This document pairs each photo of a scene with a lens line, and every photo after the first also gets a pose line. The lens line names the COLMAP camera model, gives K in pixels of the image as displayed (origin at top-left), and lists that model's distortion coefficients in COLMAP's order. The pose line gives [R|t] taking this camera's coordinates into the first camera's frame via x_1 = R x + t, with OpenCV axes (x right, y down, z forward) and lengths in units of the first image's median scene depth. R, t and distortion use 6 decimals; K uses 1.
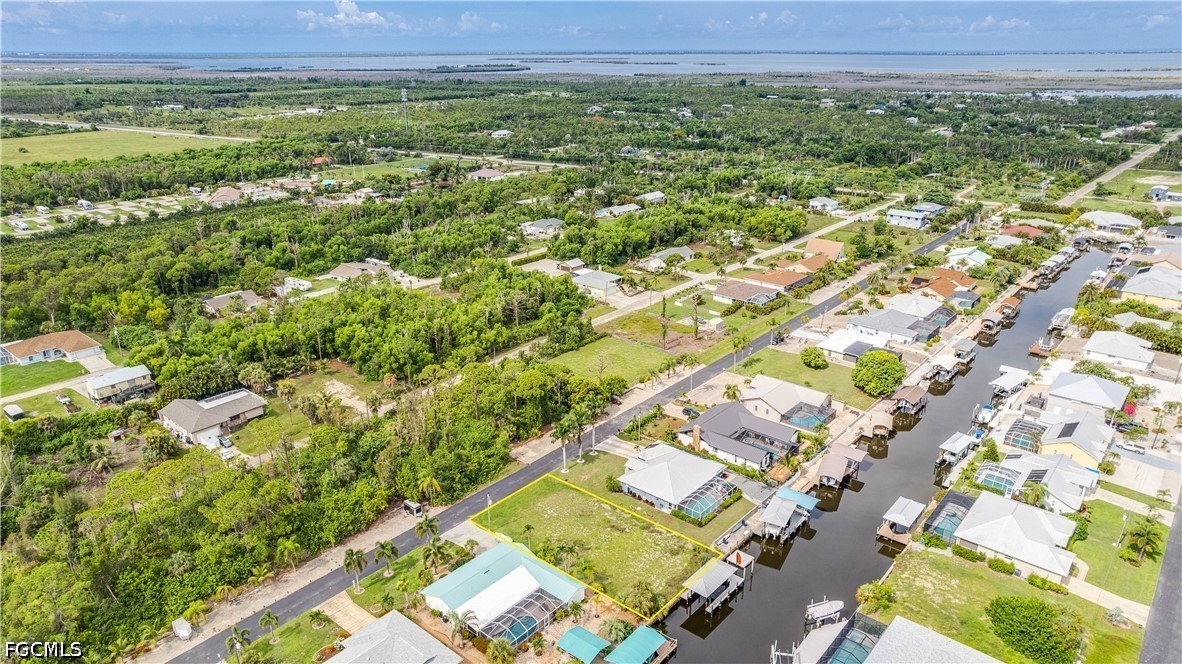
lens RADIAL K [[781.1, 0, 591.0], [0, 781.1, 332.0], [0, 0, 1]] dist [-0.049175, 0.071630]
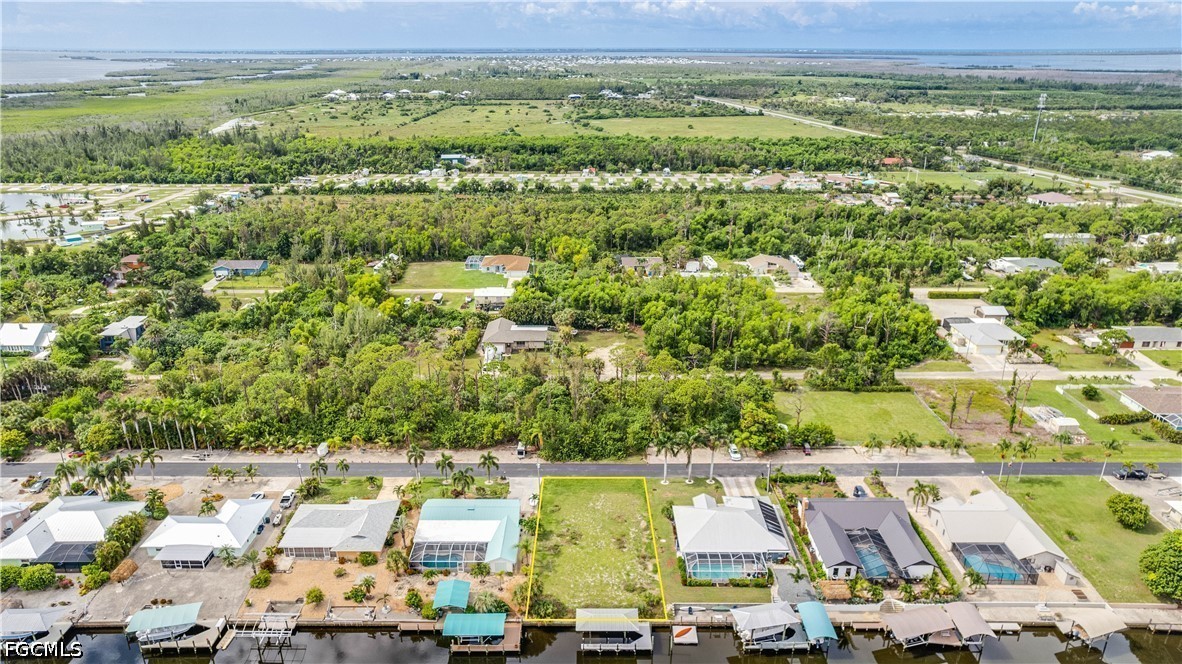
lens RADIAL K [[781.1, 0, 591.0], [0, 781.1, 332.0], [0, 0, 1]] dist [-0.049175, 0.071630]
pose [[0.652955, 0.268901, -0.708055, 0.412469], [-0.266449, 0.956648, 0.117596, -0.070081], [0.708981, 0.111876, 0.696297, 0.174077]]
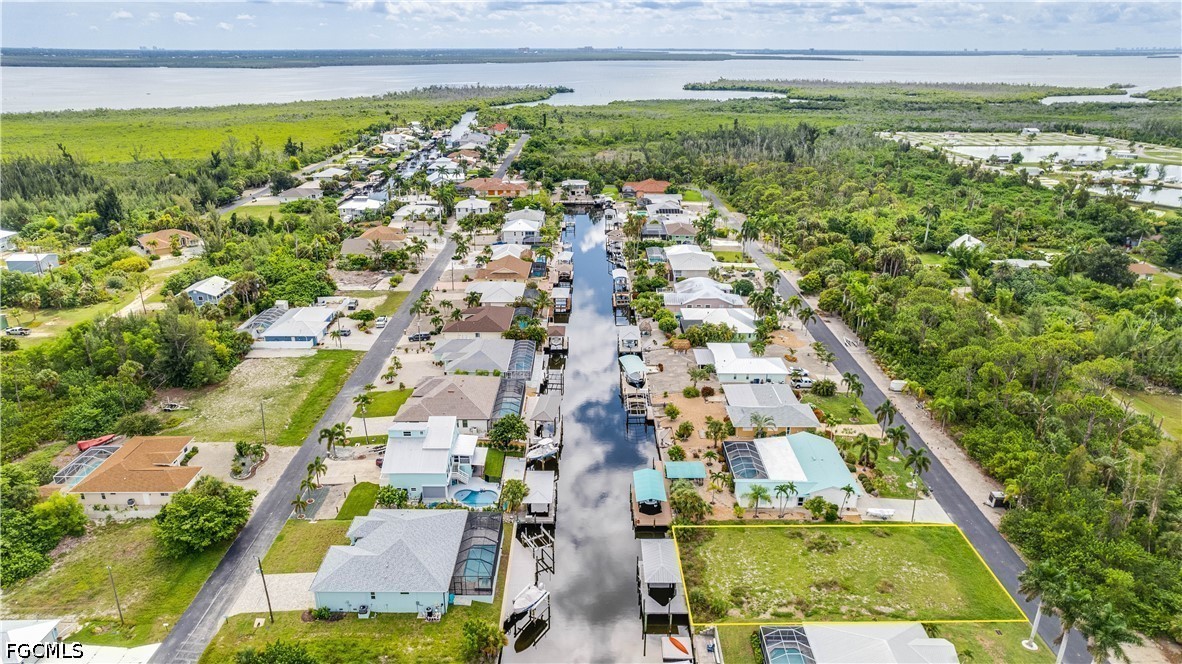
lens RADIAL K [[781.1, 0, 591.0], [0, 781.1, 332.0], [0, 0, 1]] dist [-0.049175, 0.071630]
pose [[-0.759602, 0.228051, -0.609096, 0.385105], [-0.225865, 0.785729, 0.575860, -0.198210], [0.609910, 0.574998, -0.545332, 0.739048]]
